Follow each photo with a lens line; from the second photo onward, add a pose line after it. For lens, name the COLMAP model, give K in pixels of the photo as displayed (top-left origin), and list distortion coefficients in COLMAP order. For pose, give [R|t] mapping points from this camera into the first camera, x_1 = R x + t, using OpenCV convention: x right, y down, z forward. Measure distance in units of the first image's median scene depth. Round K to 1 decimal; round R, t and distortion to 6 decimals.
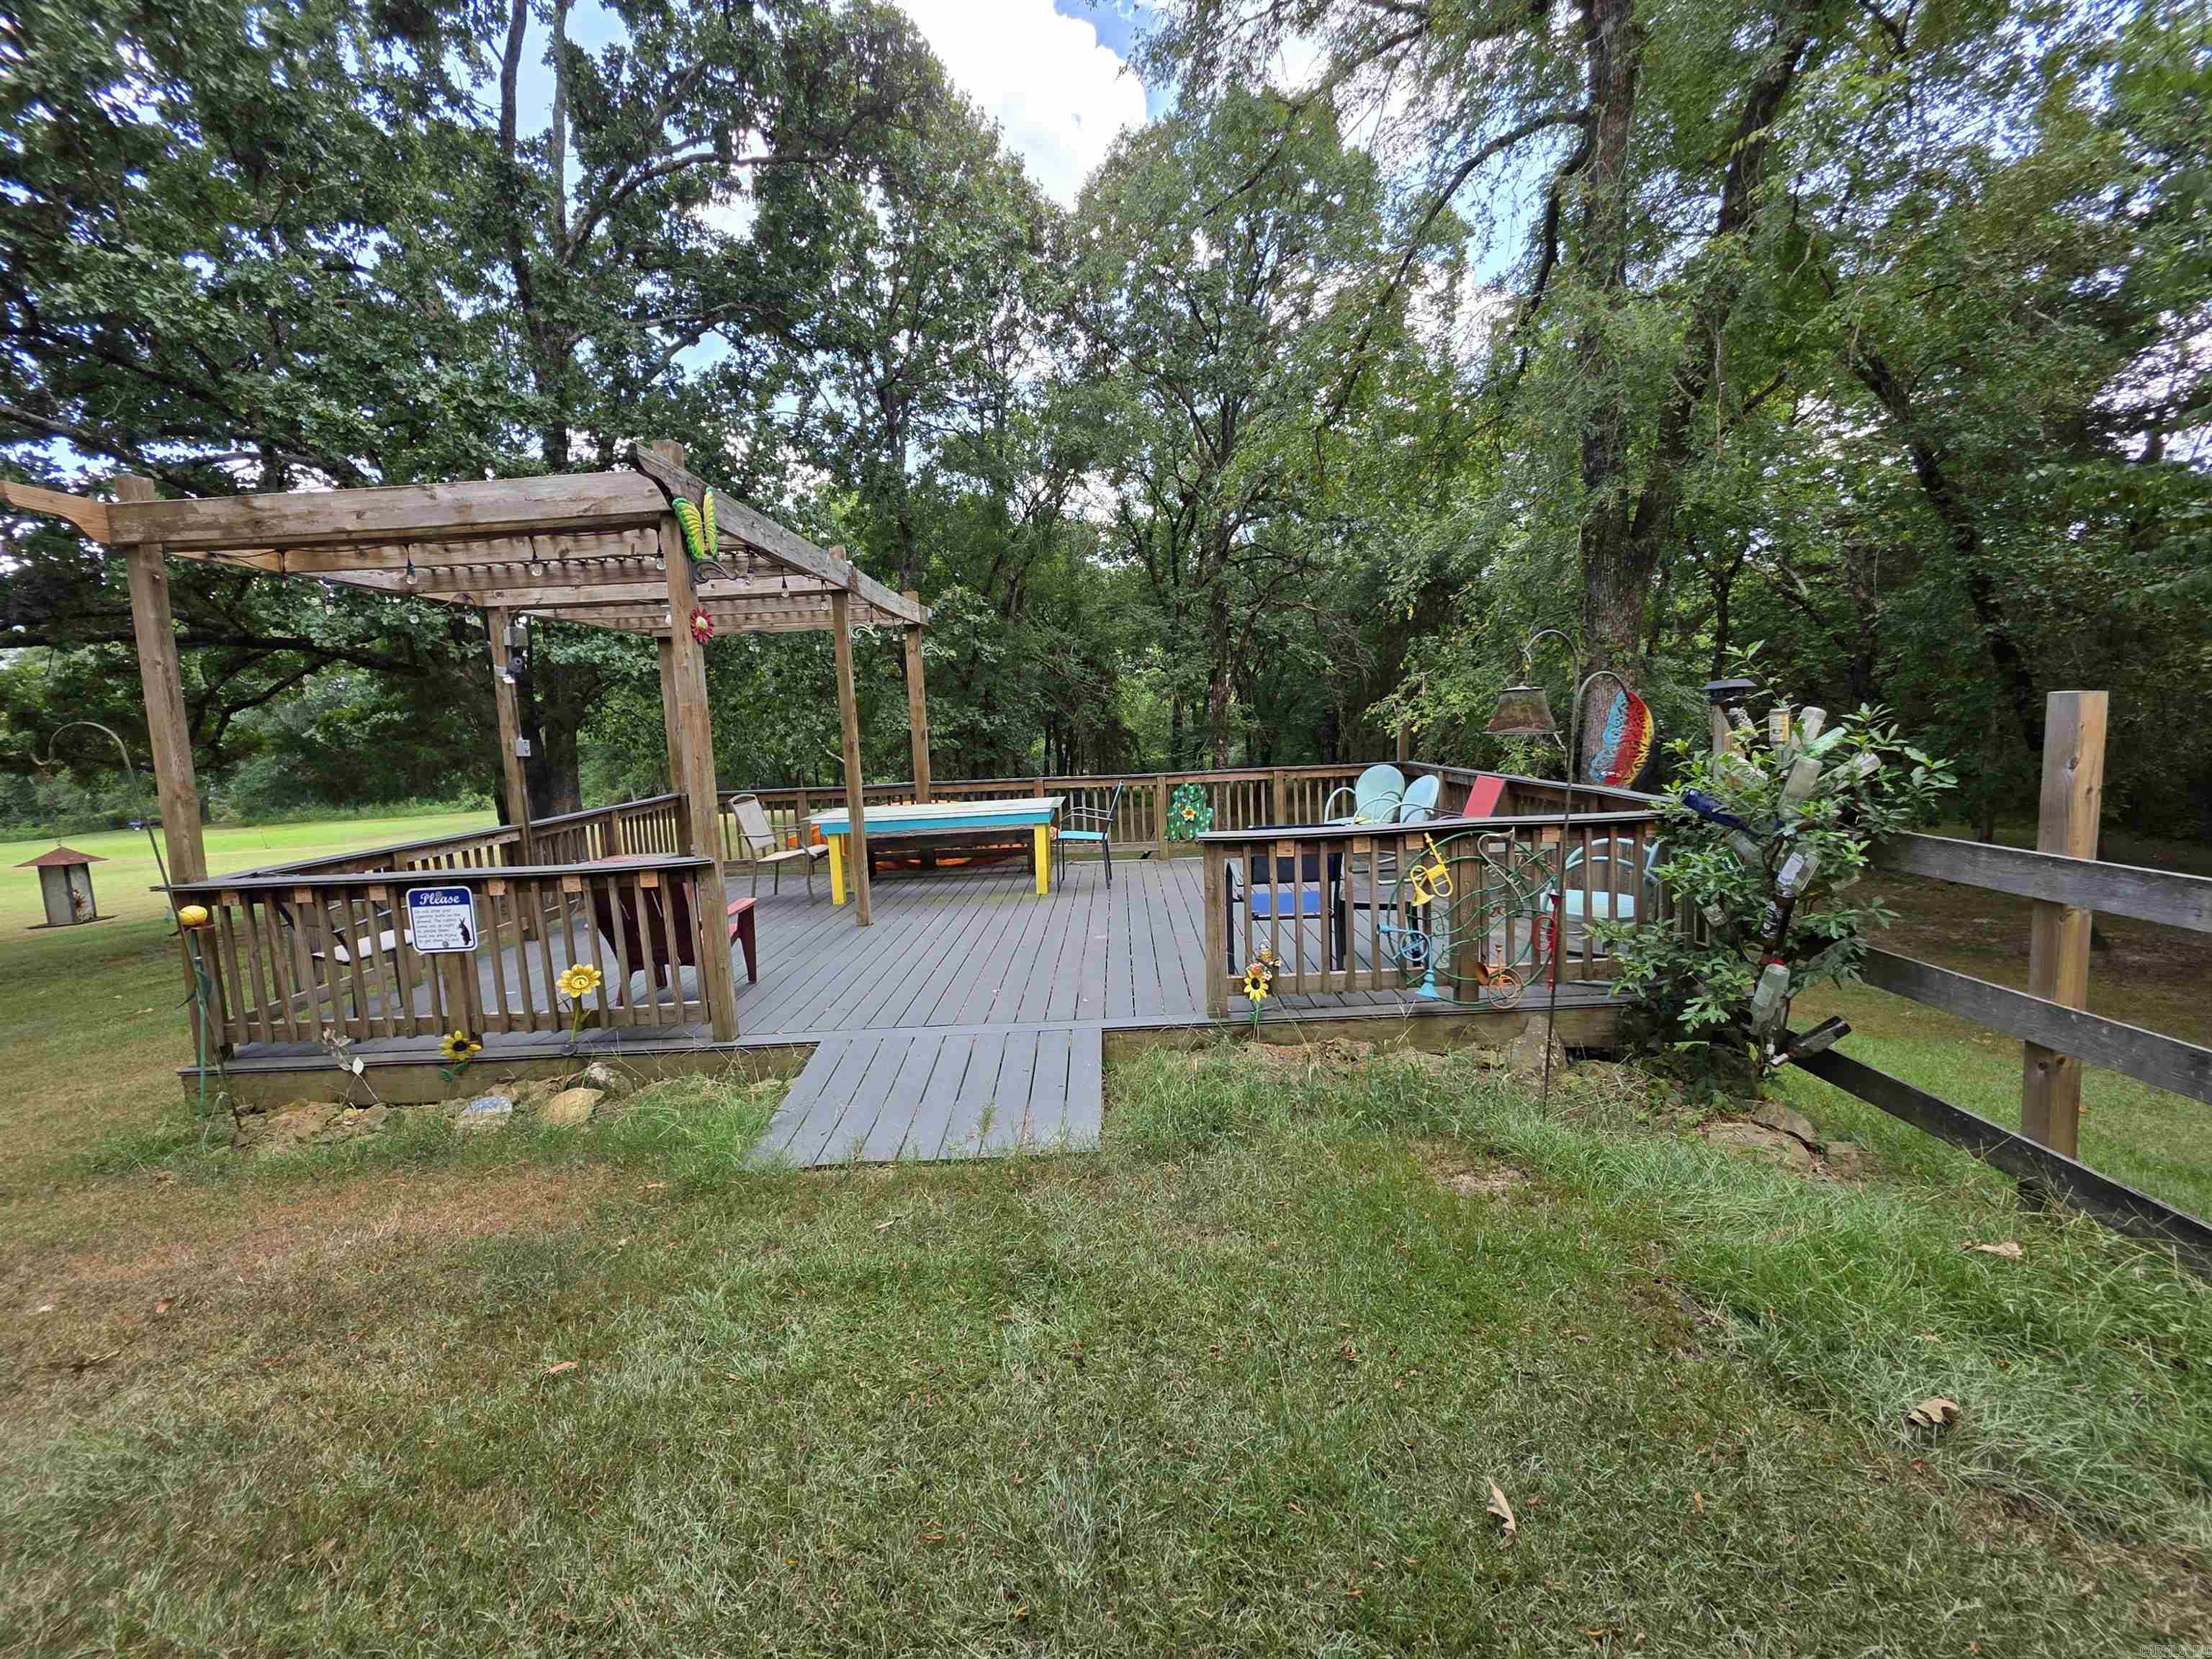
lens RADIAL K [[892.6, 0, 1095.9], [0, 892.6, 820.4], [0, 0, 1]] dist [-0.000183, -0.000178]
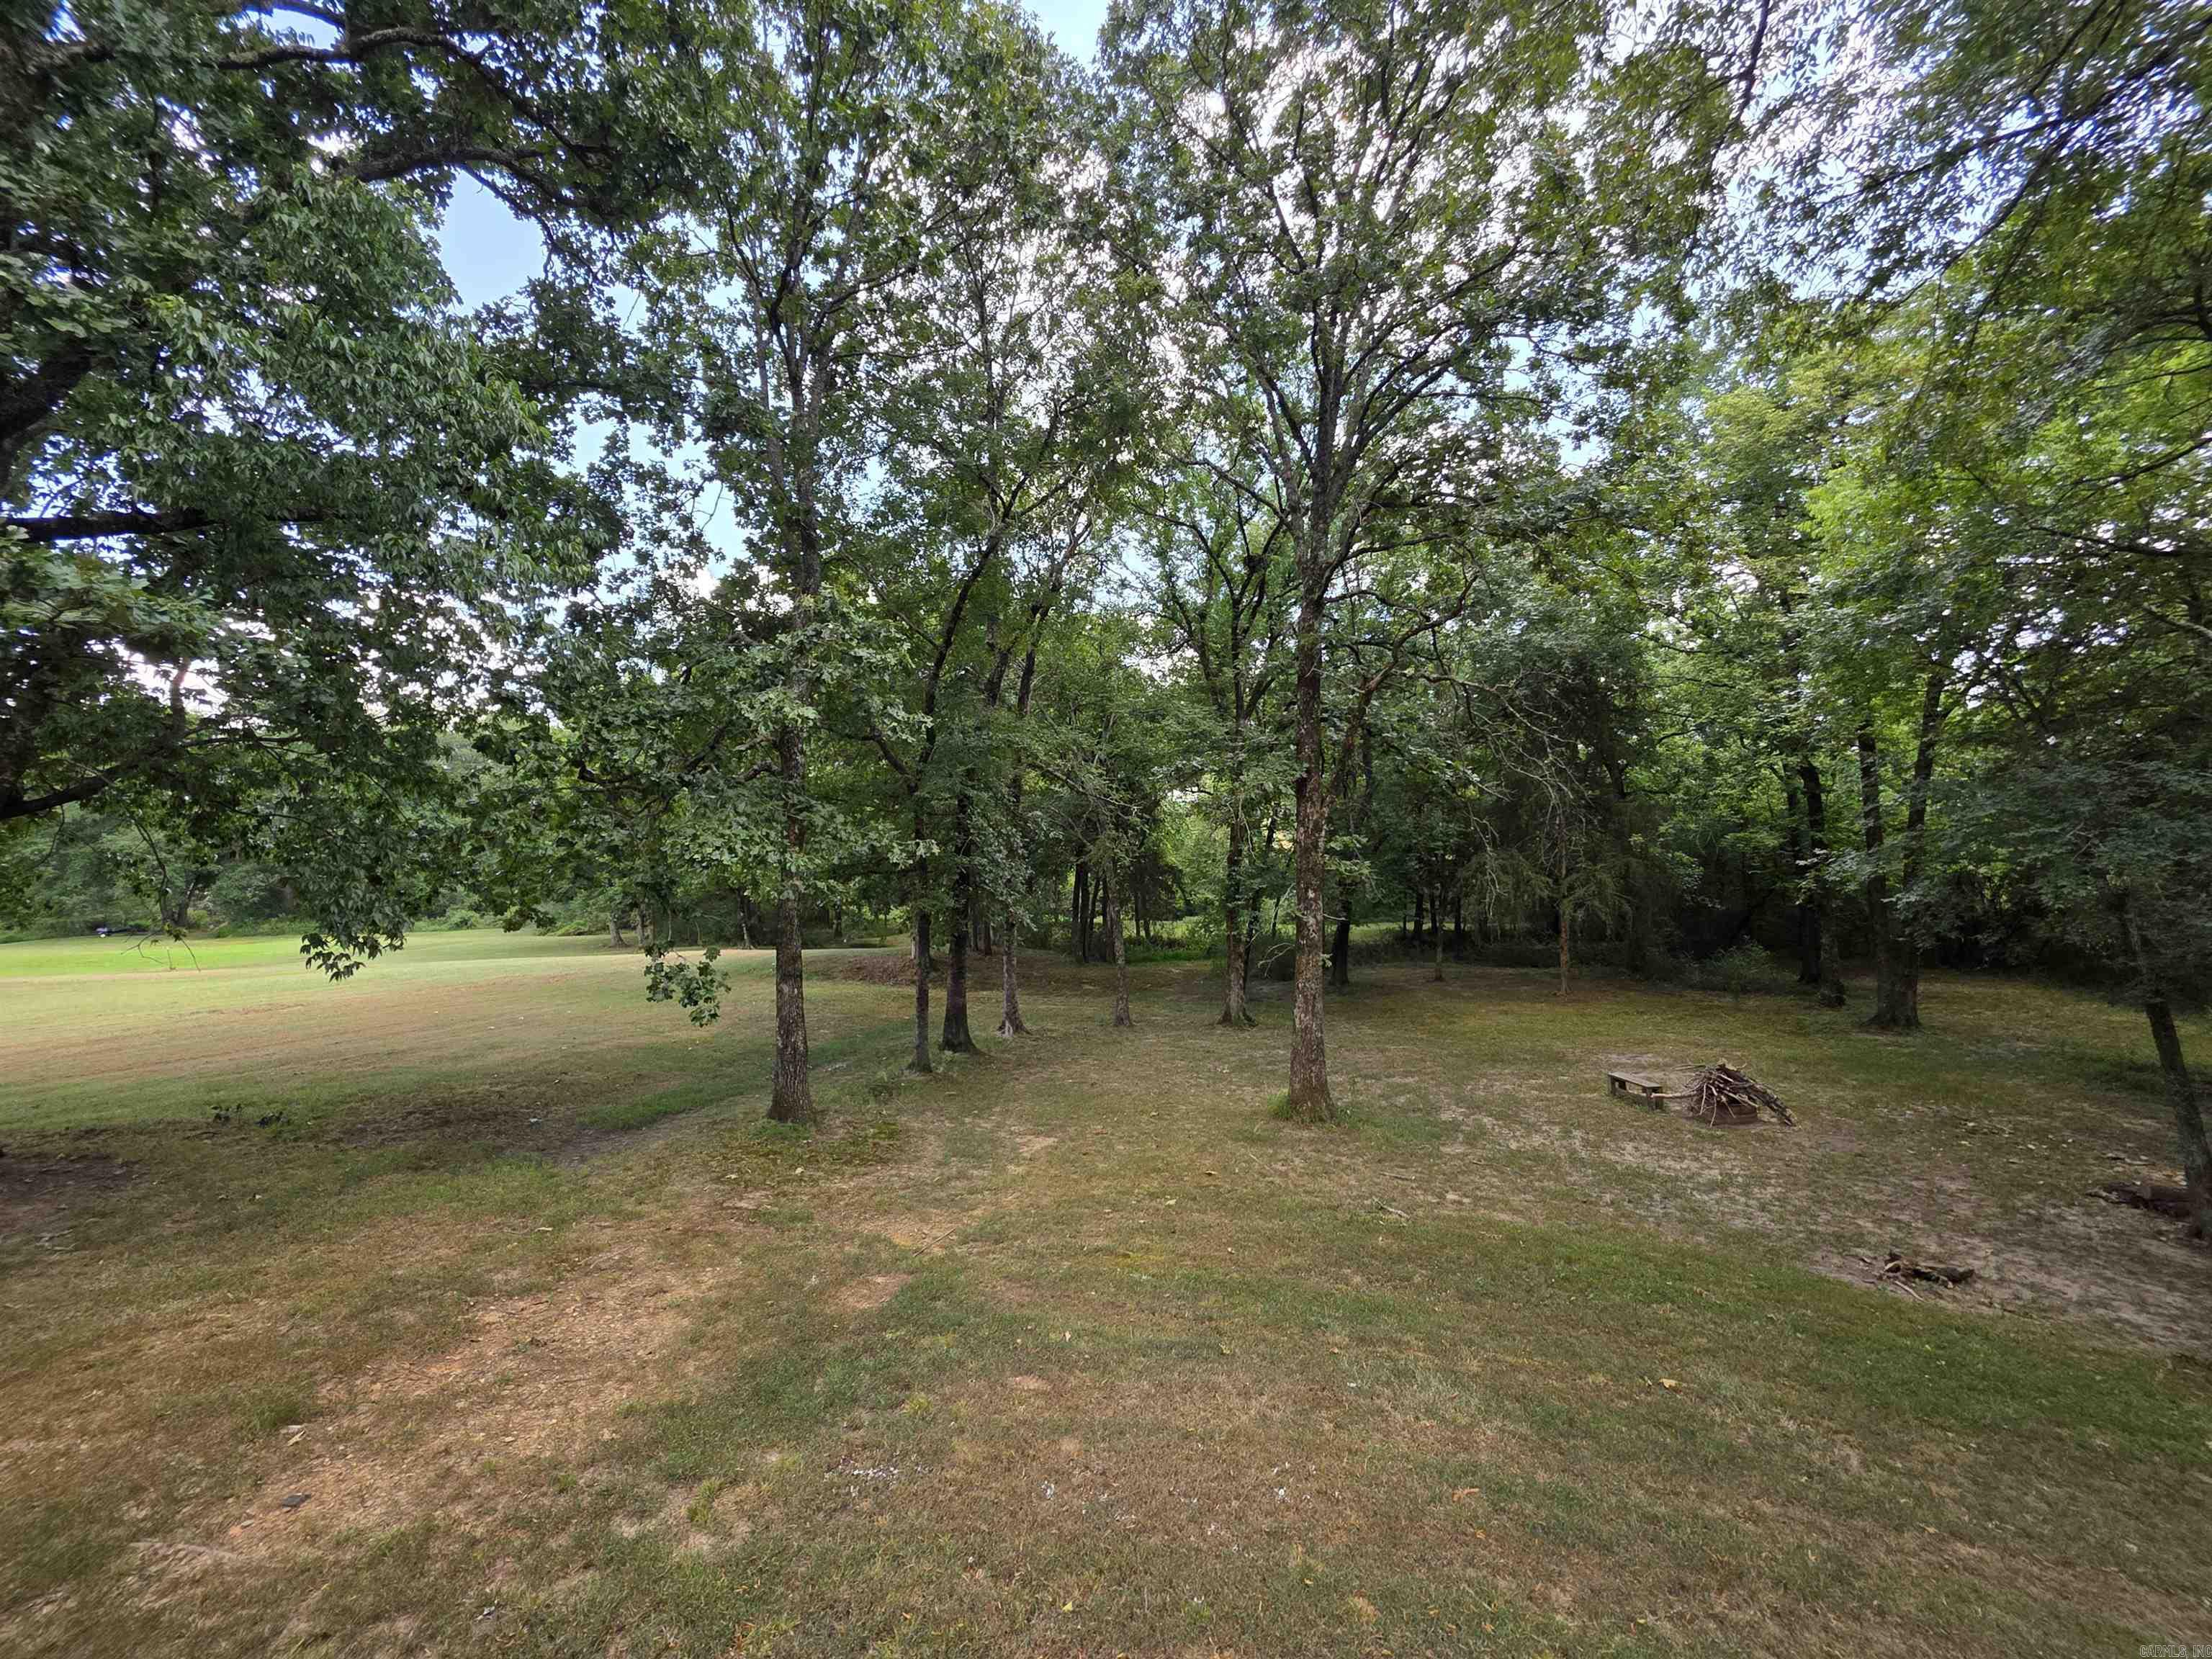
lens RADIAL K [[892.6, 0, 1095.9], [0, 892.6, 820.4], [0, 0, 1]] dist [-0.000183, -0.000178]
pose [[0.998090, 0.029872, -0.054083, 0.064869], [-0.037490, 0.988598, -0.145838, -0.128919], [0.049109, 0.147587, 0.987829, 1.123757]]
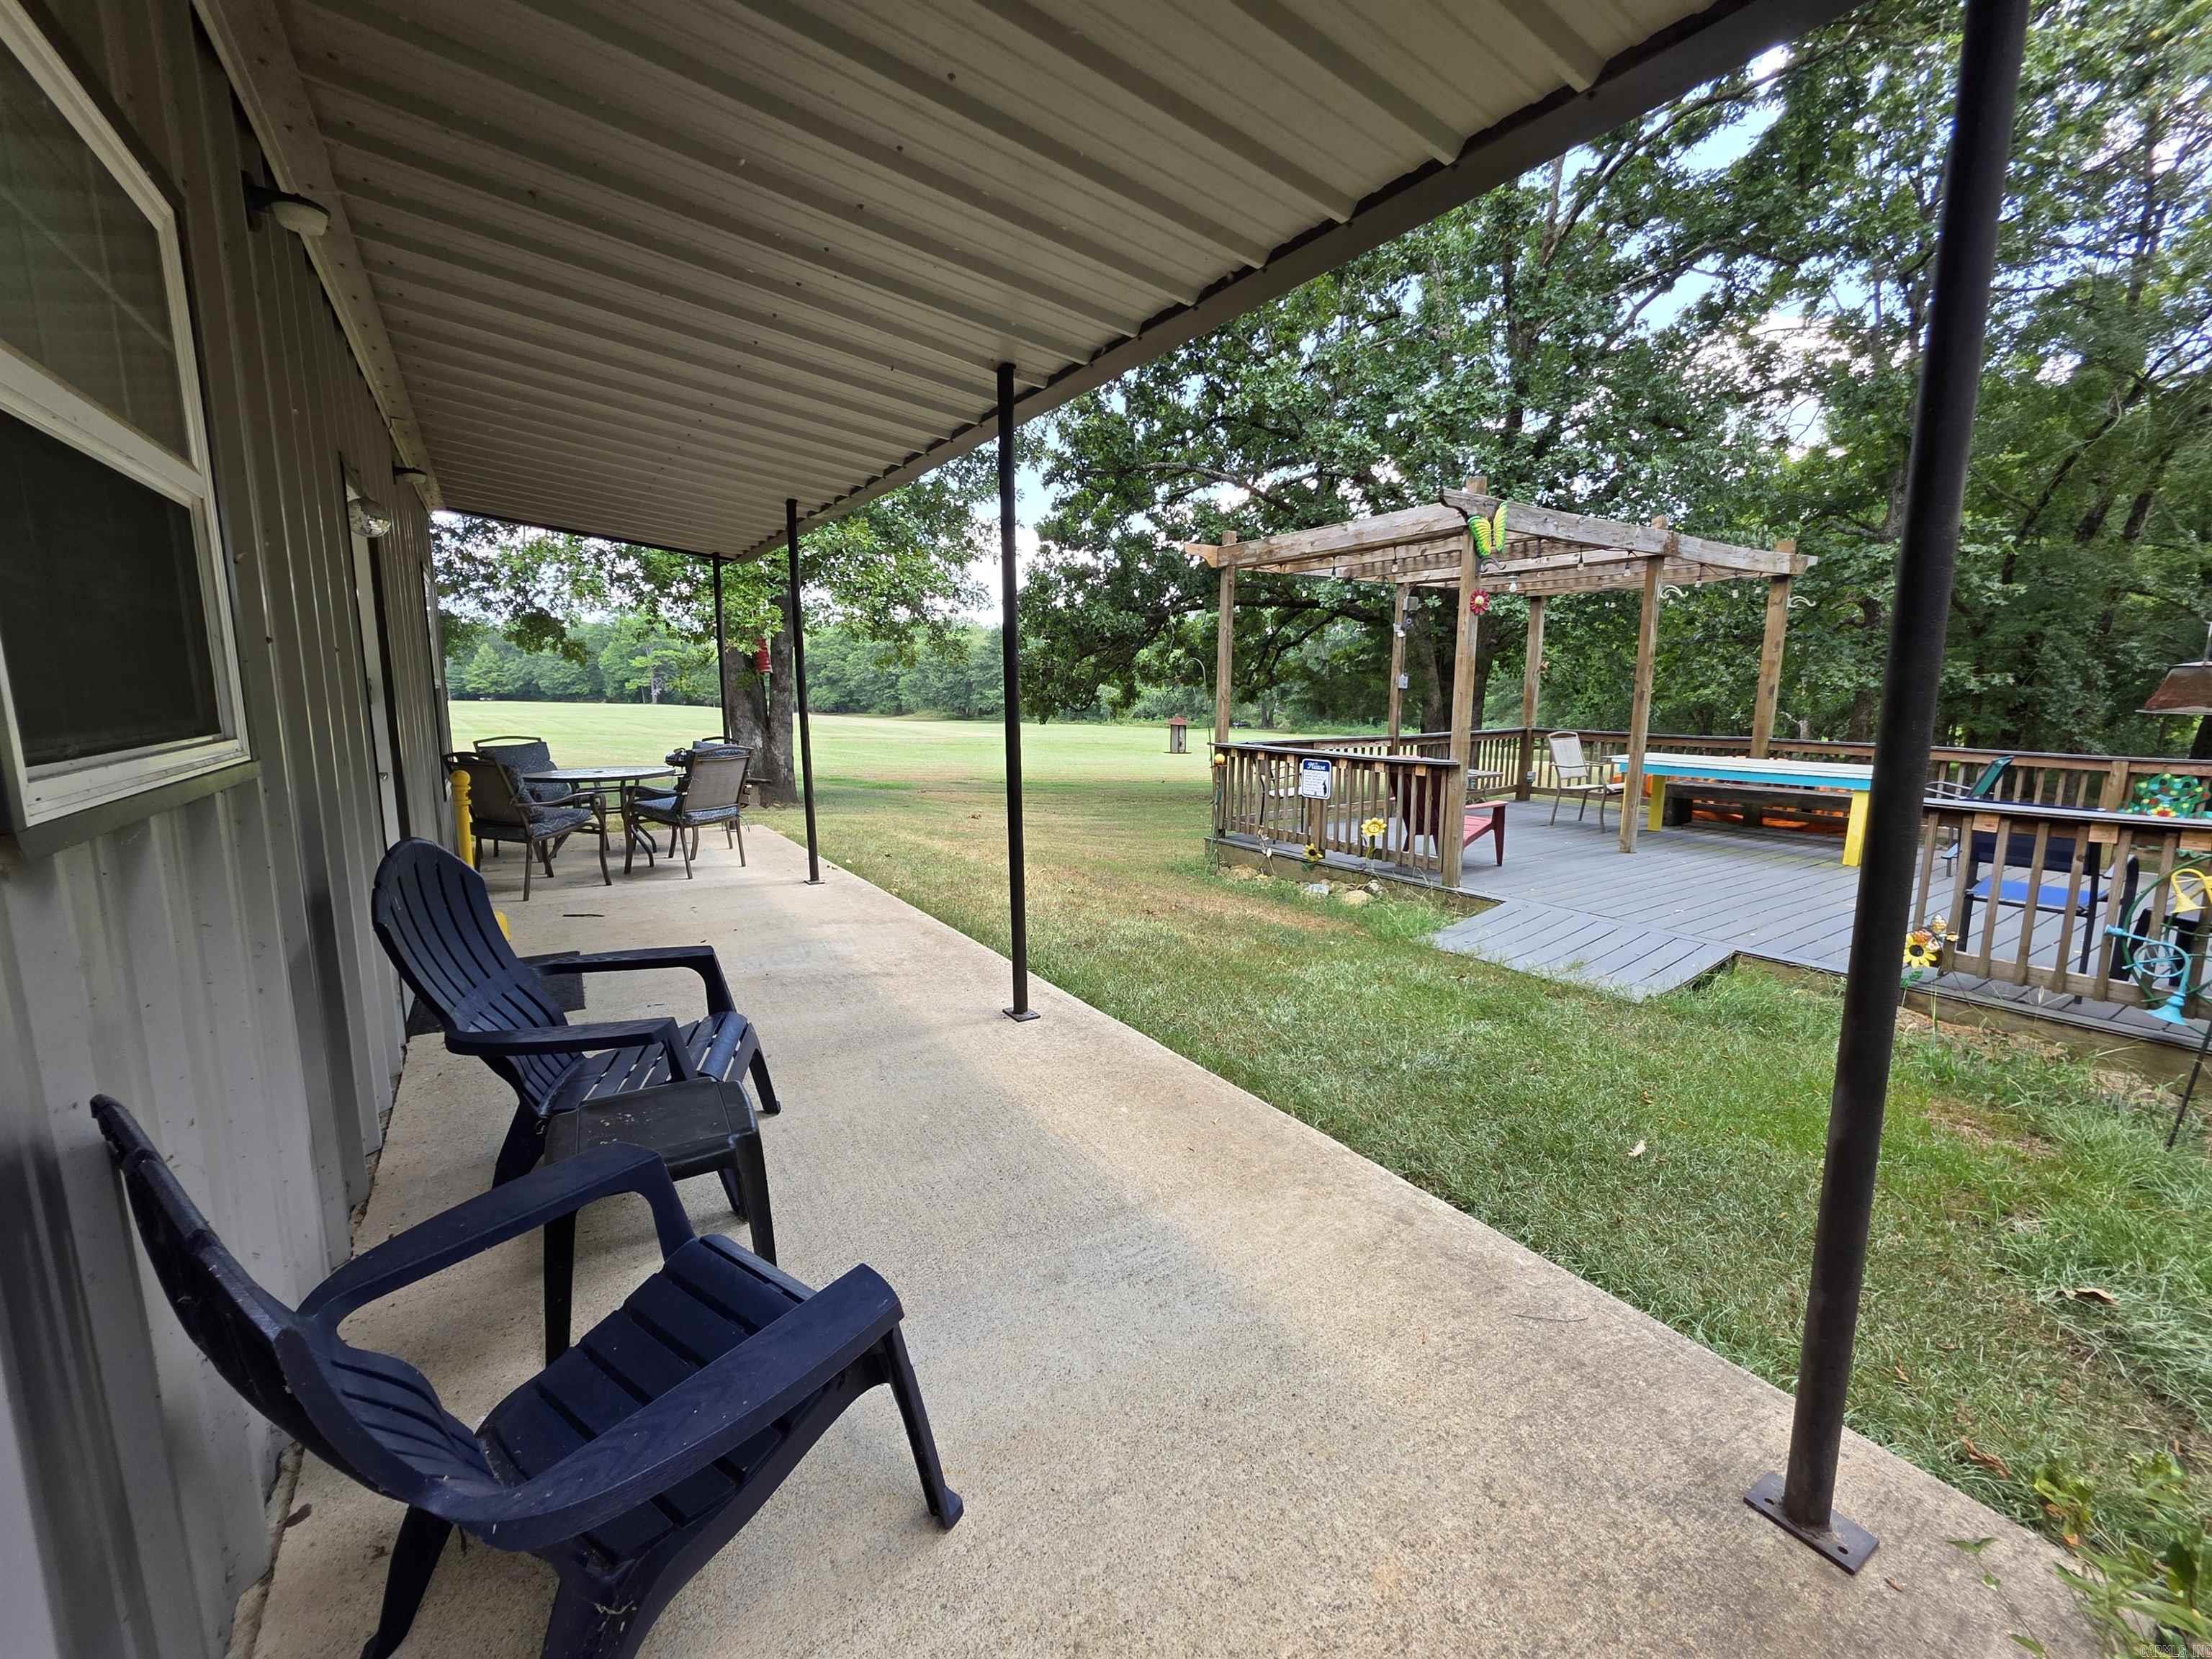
lens RADIAL K [[892.6, 0, 1095.9], [0, 892.6, 820.4], [0, 0, 1]] dist [-0.000183, -0.000178]
pose [[0.553051, 0.174094, -0.814755, 0.267497], [-0.122311, 0.984295, 0.127296, 0.013806], [0.824121, 0.029252, 0.565658, -0.191406]]
